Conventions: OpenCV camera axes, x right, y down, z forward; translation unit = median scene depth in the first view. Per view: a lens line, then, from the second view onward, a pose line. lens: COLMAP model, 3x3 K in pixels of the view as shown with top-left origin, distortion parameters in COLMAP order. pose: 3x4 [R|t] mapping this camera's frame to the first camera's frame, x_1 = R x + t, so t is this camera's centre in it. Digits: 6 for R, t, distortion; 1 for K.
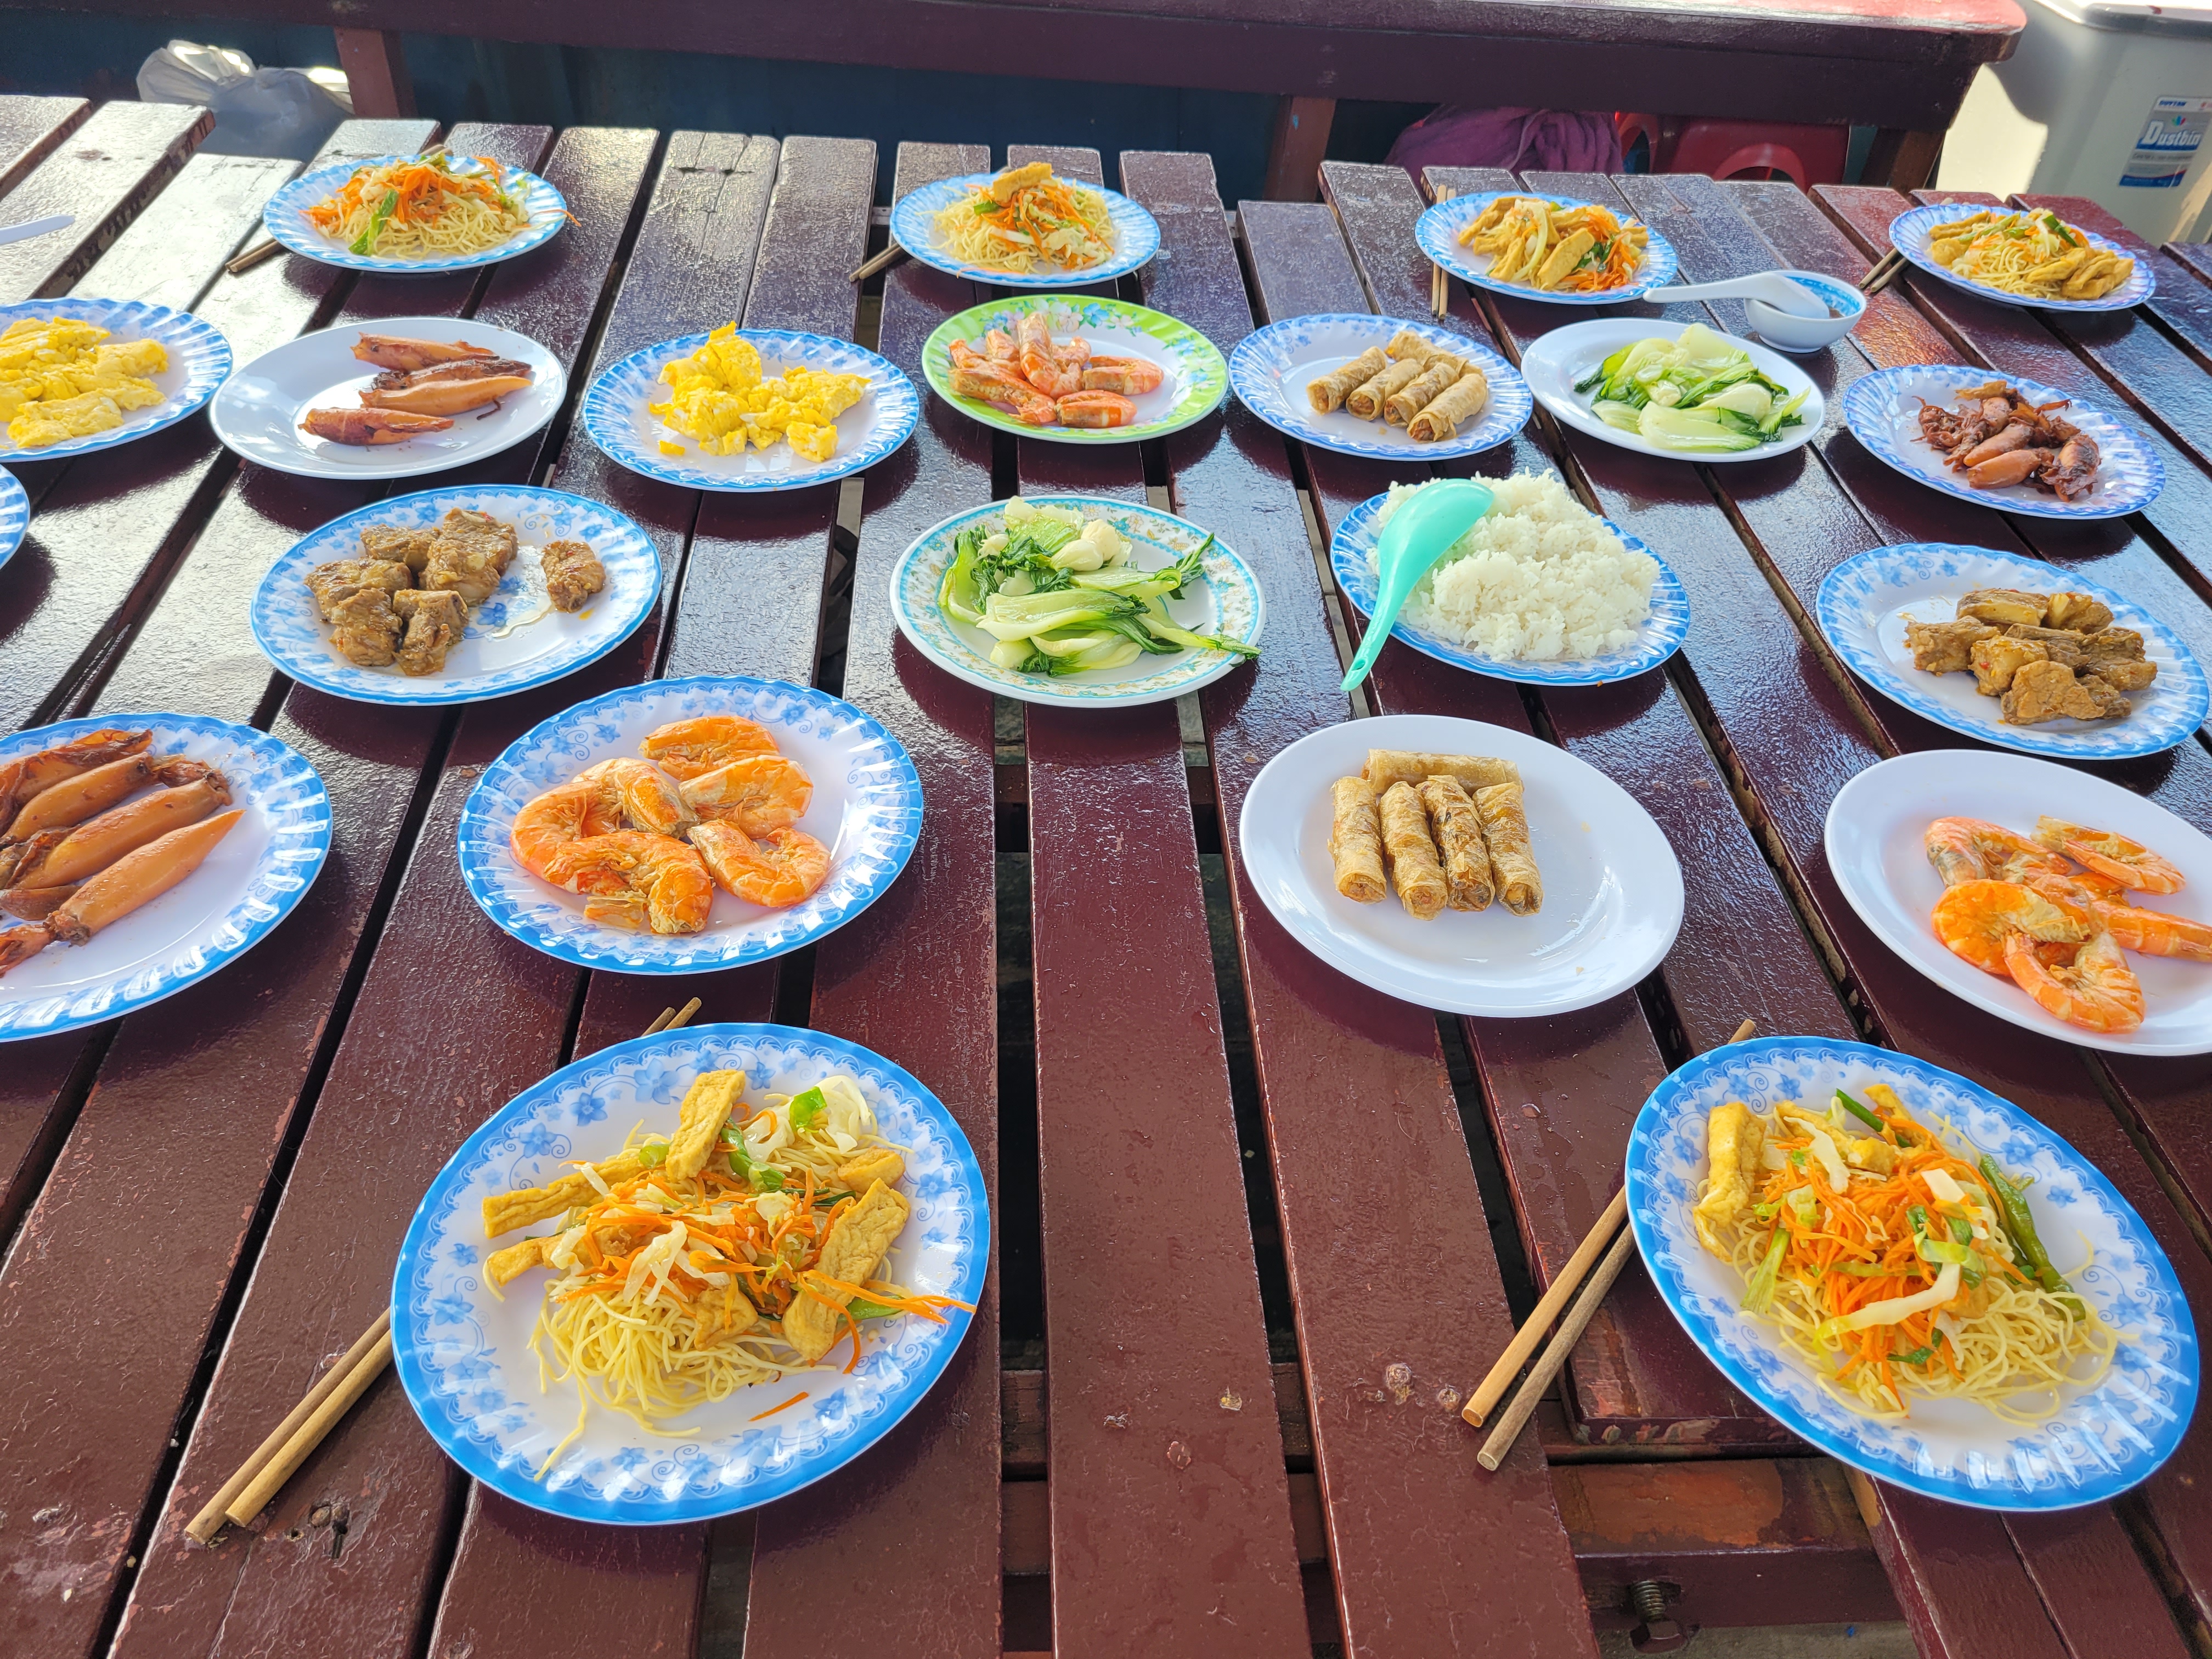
lens RADIAL K [[1648.6, 0, 1109.9], [0, 1648.6, 833.4], [0, 0, 1]] dist [-0.000023, 0.001911]
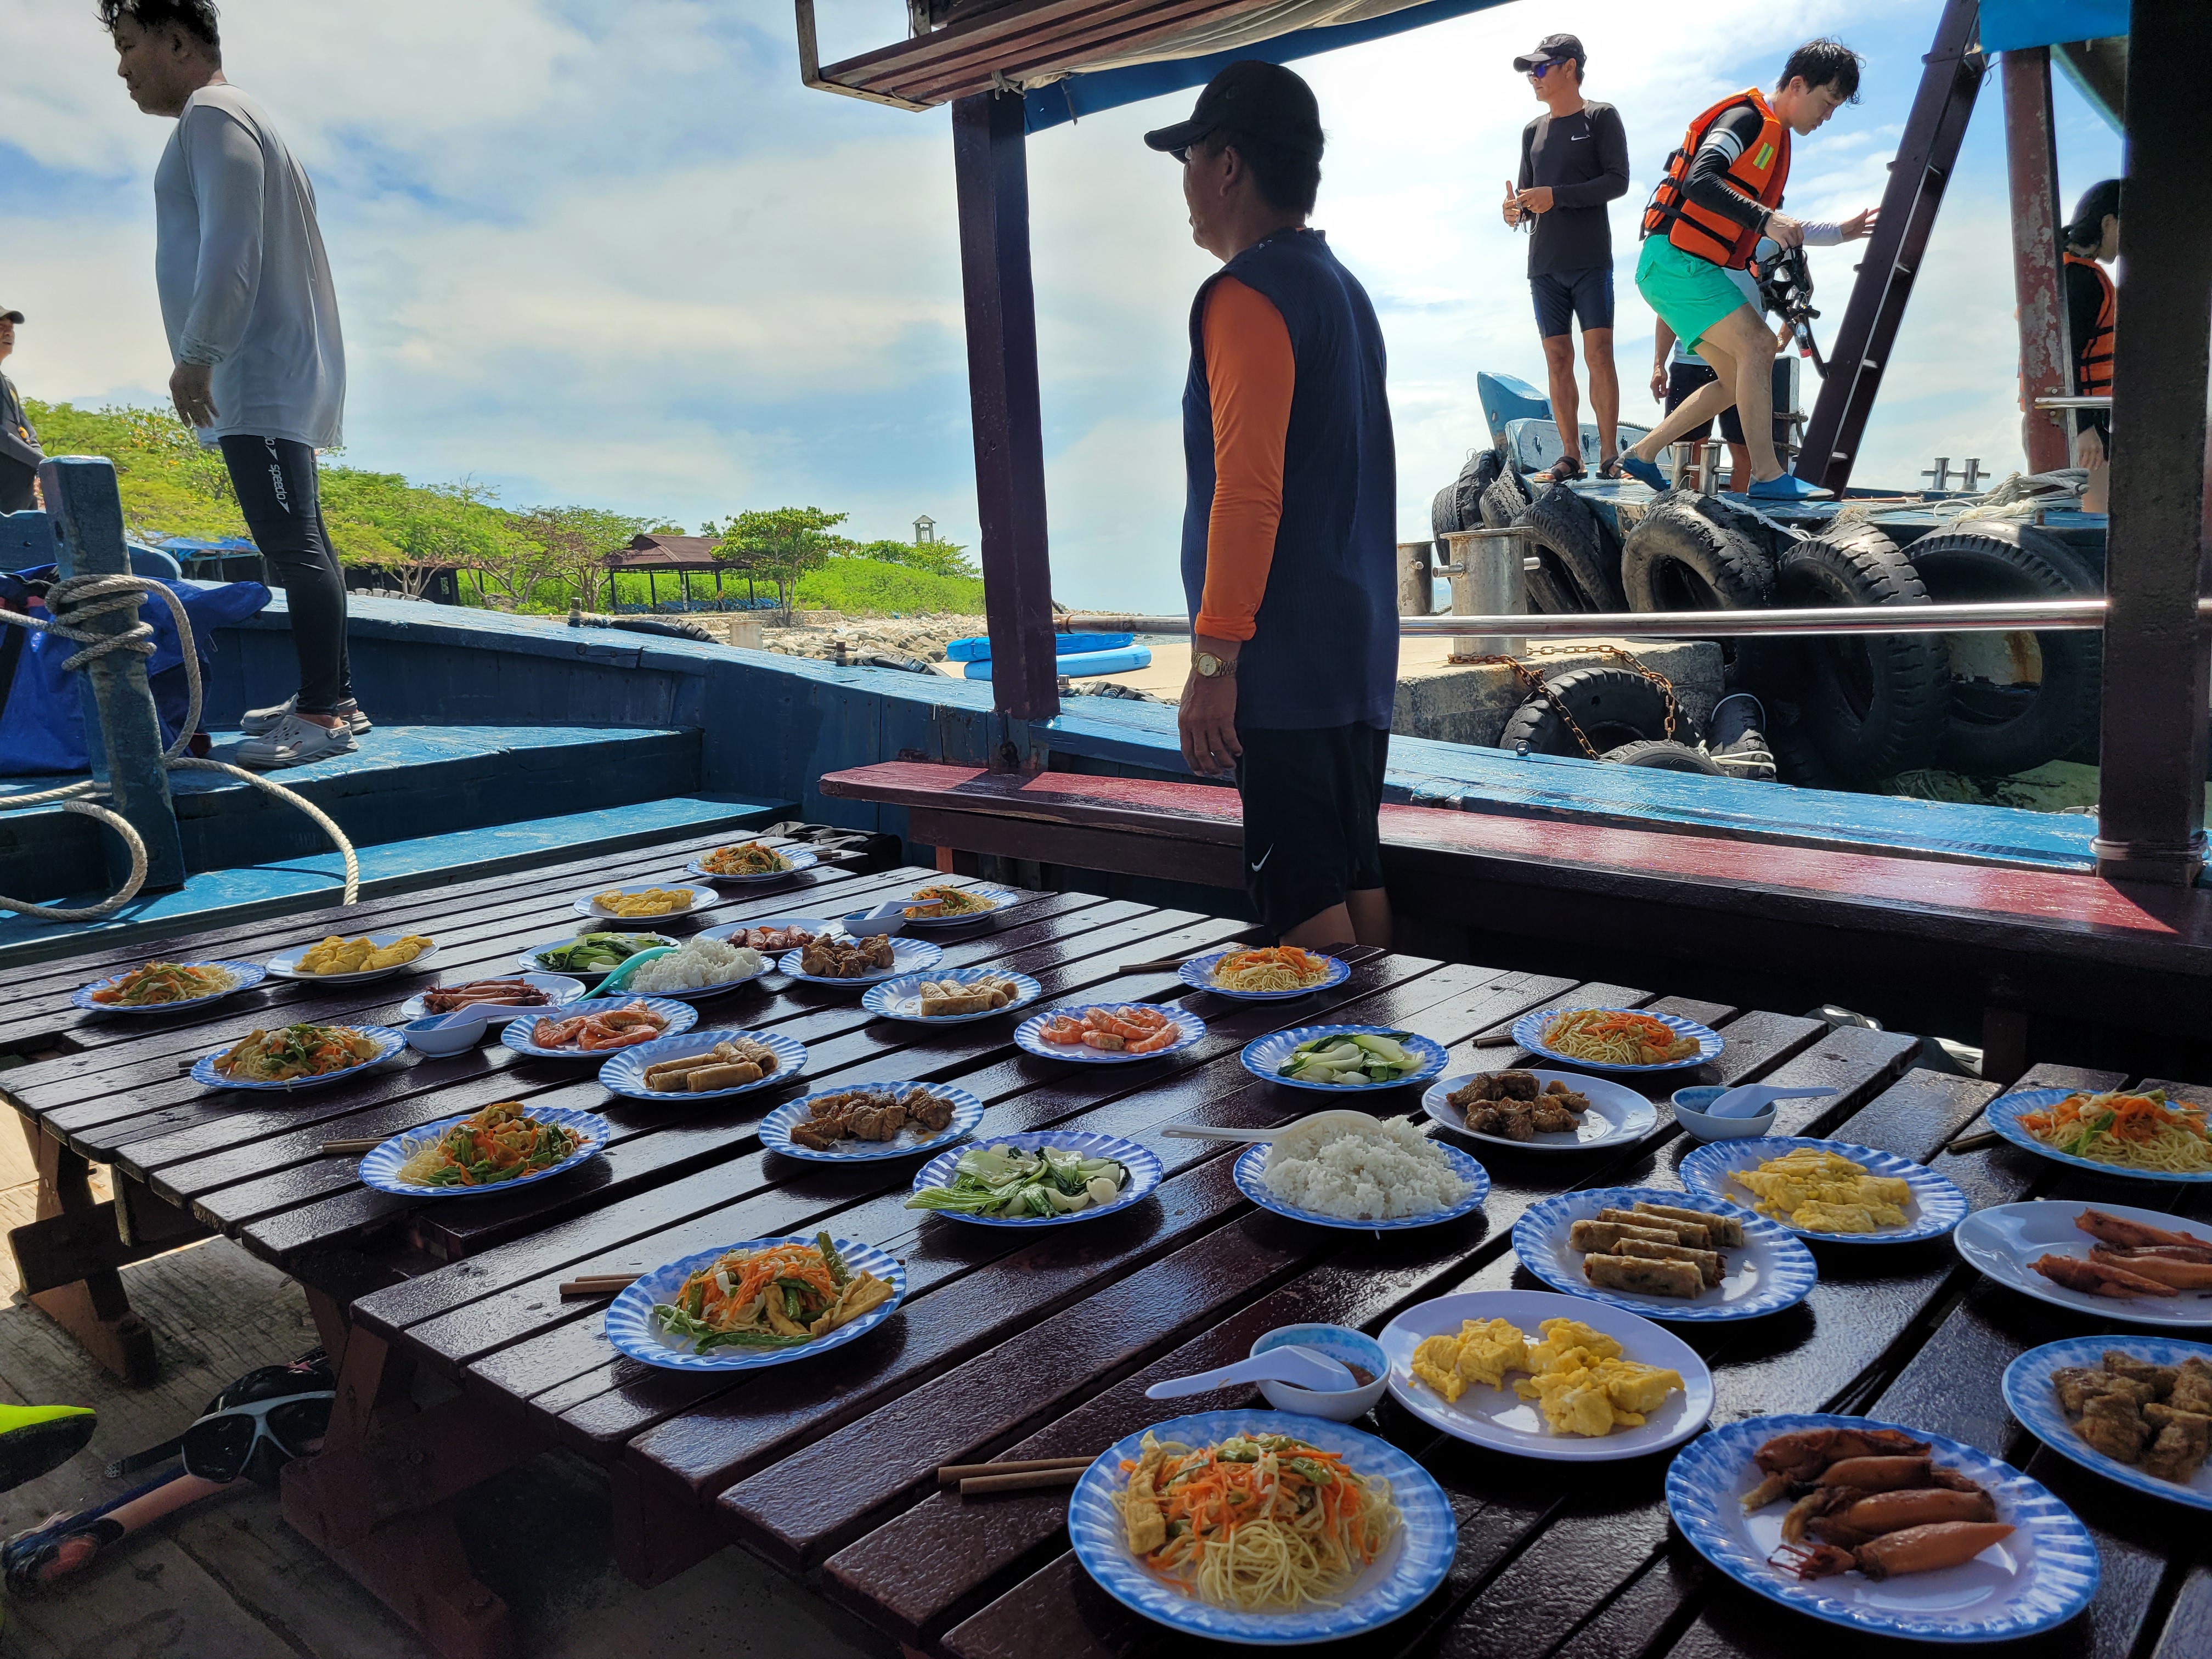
lens RADIAL K [[1648.6, 0, 1104.9], [0, 1648.6, 829.5], [0, 0, 1]] dist [-0.000023, 0.001911]
pose [[0.705286, 0.034349, -0.708090, -0.128124], [-0.422342, 0.822584, -0.380766, 0.221695], [0.569385, 0.567605, 0.594664, -0.254119]]
